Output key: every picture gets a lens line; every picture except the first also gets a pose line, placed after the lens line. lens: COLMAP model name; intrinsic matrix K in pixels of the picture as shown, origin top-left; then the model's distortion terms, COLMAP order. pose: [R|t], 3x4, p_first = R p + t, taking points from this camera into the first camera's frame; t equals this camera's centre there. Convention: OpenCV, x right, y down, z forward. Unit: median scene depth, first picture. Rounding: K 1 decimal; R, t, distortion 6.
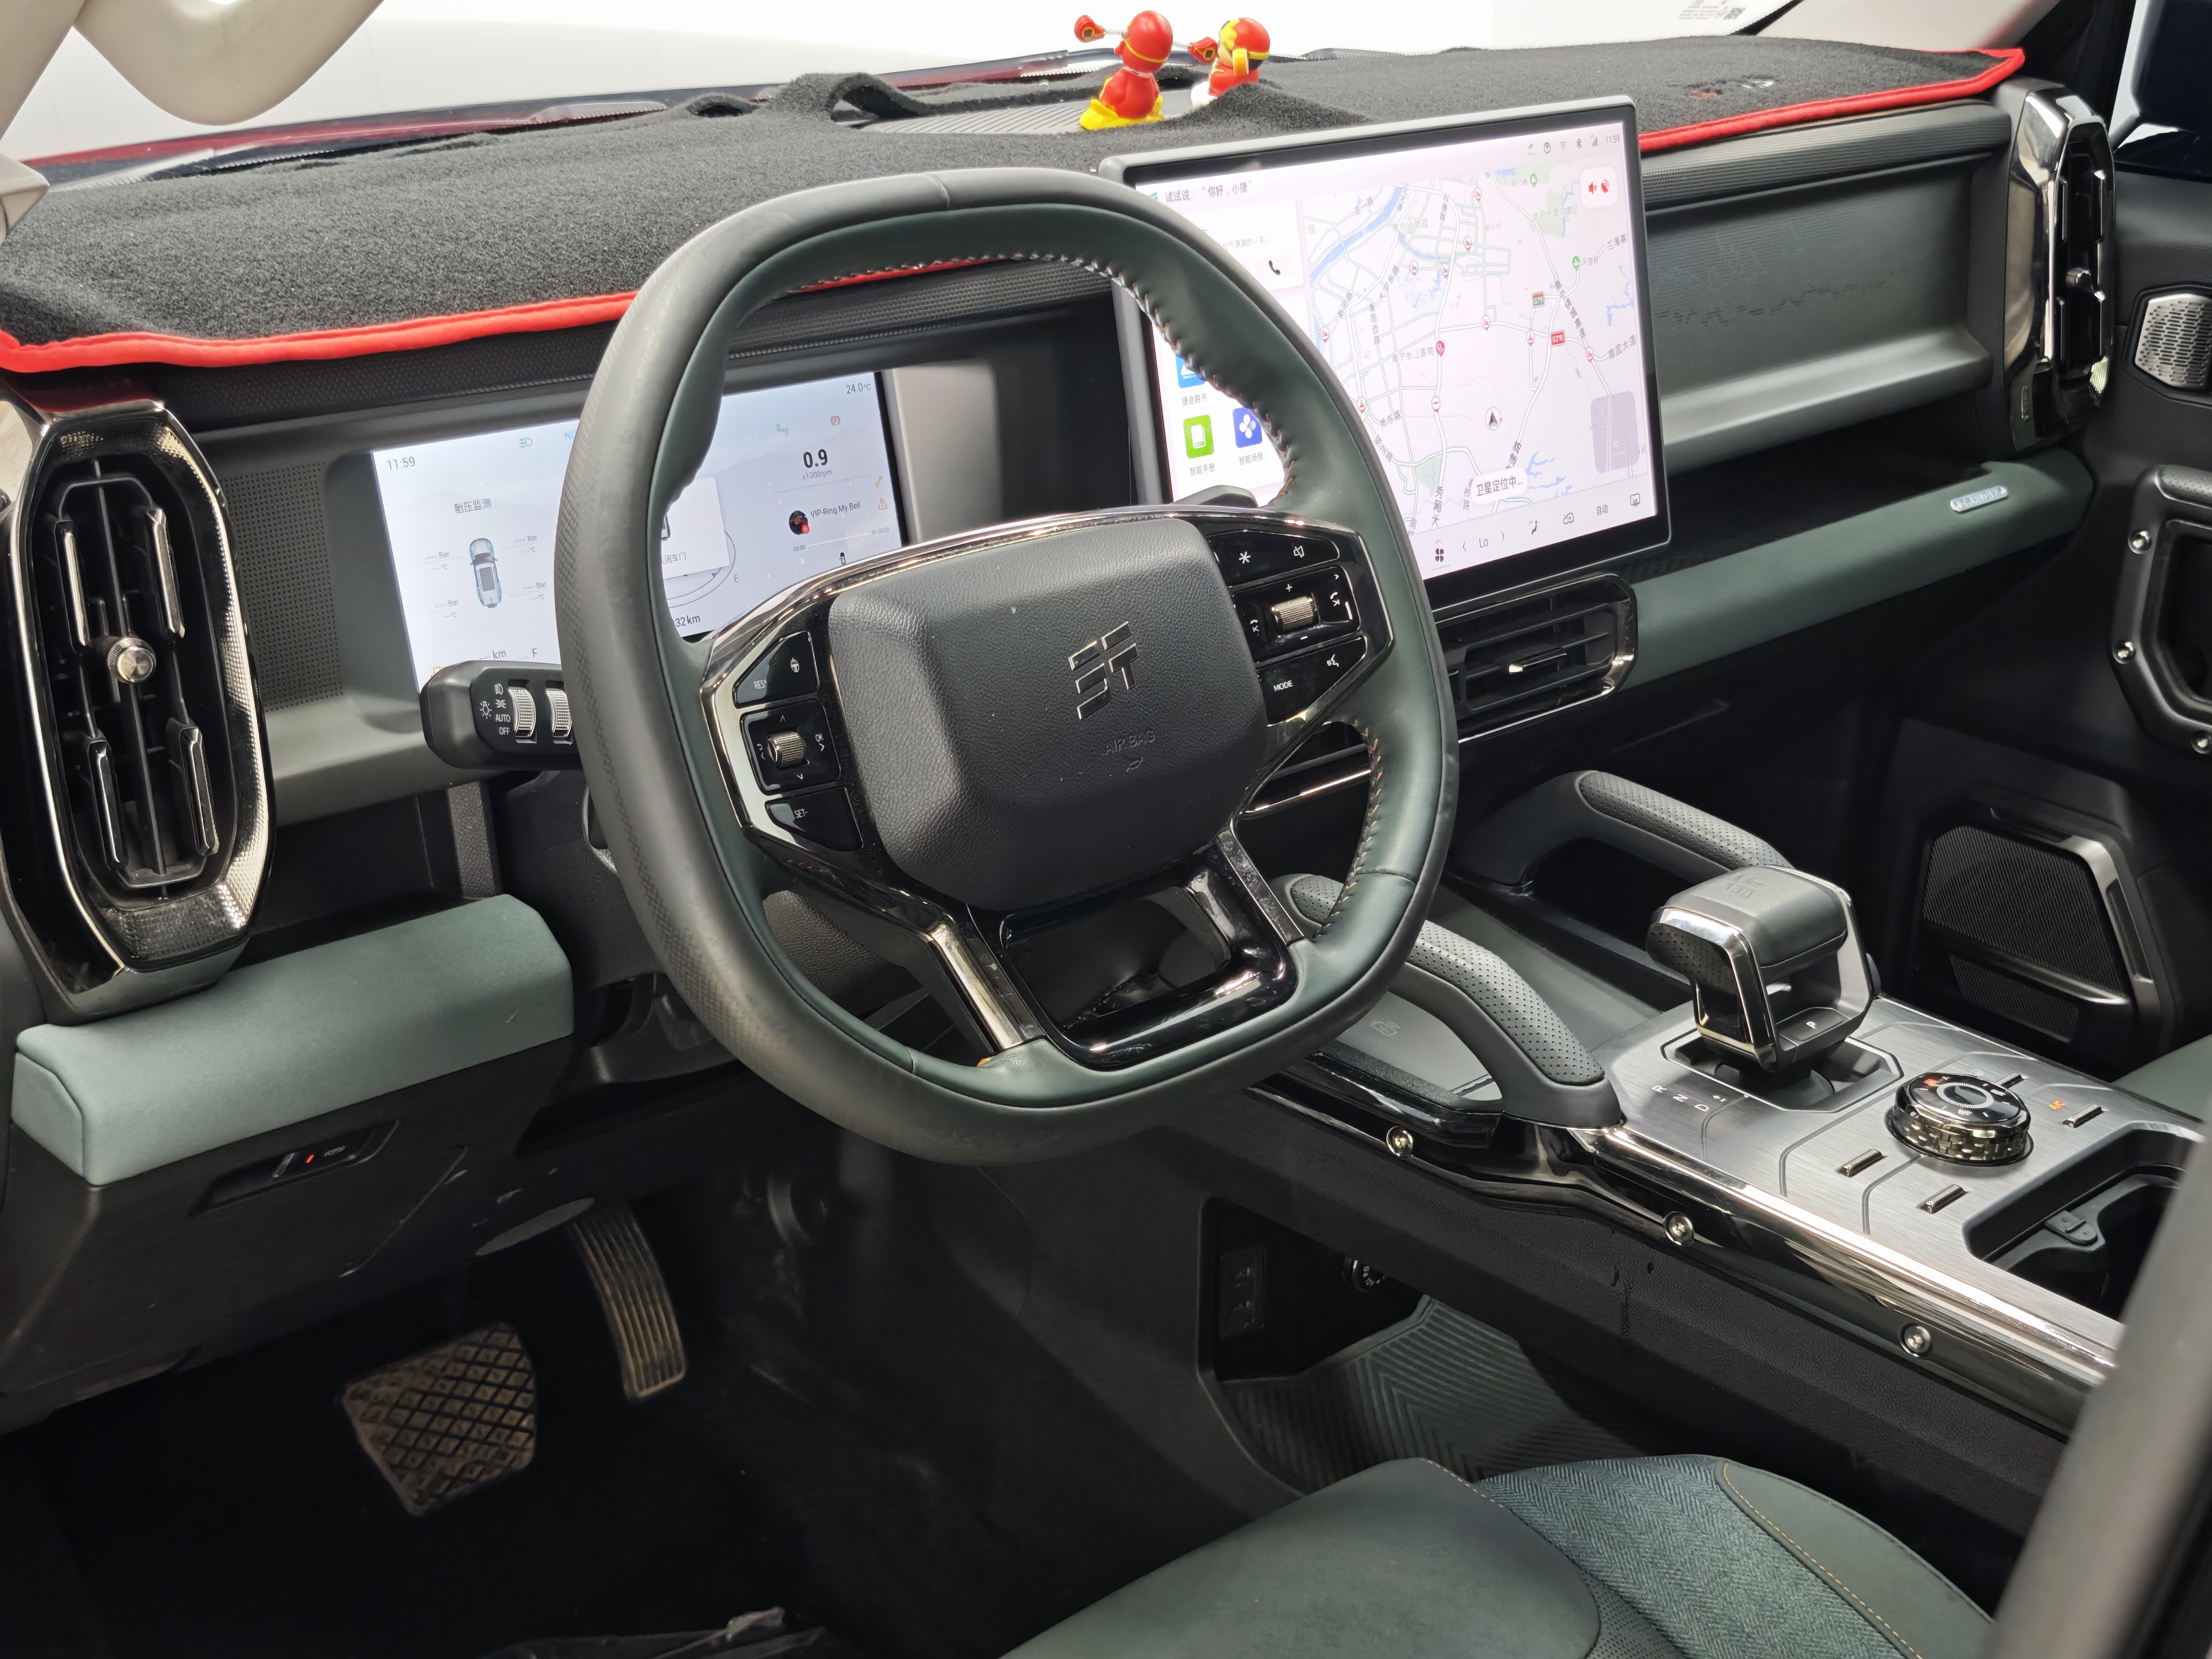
lens RADIAL K [[2985.3, 0, 1107.2], [0, 2985.3, 840.5], [0, 0, 1]] dist [0.026028, 0.000000]
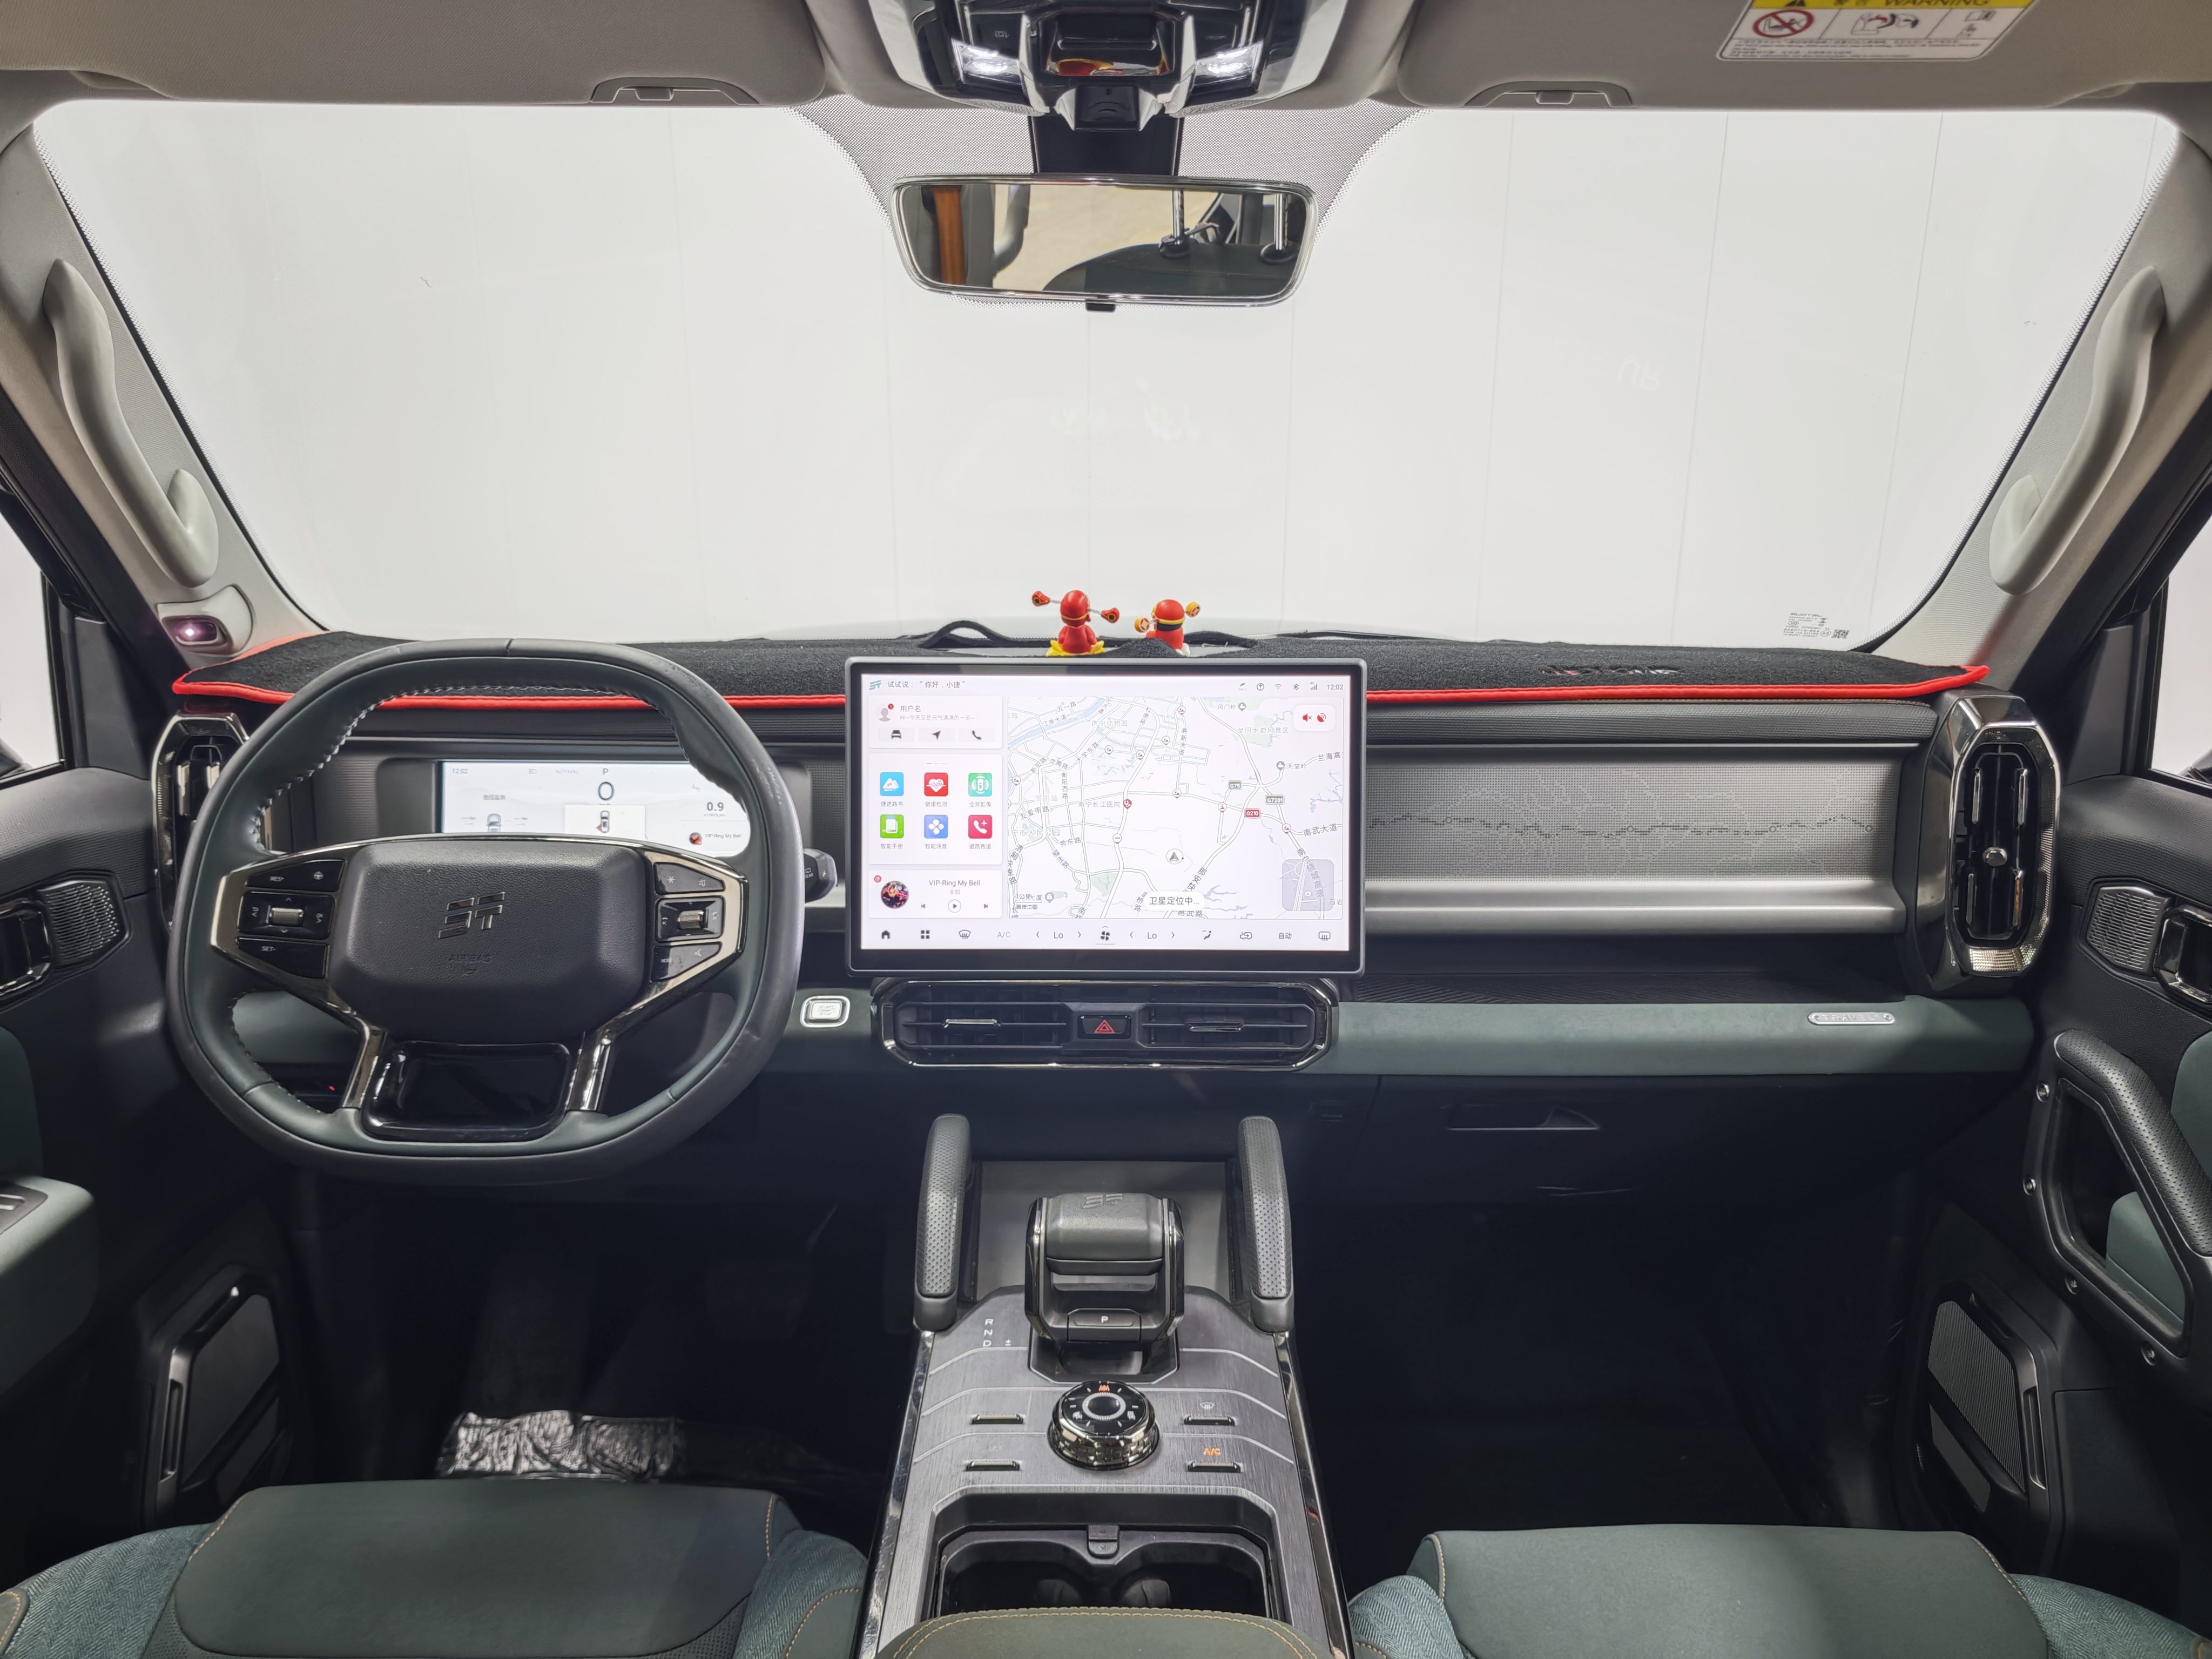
lens RADIAL K [[1498.7, 0, 1096.3], [0, 1498.7, 820.2], [0, 0, 1]] dist [0.051282, -0.002081]
pose [[0.710455, 0.125166, -0.692522, 0.618874], [-0.236966, 0.969139, -0.067941, -0.098176], [0.662647, 0.212373, 0.718190, 0.428551]]
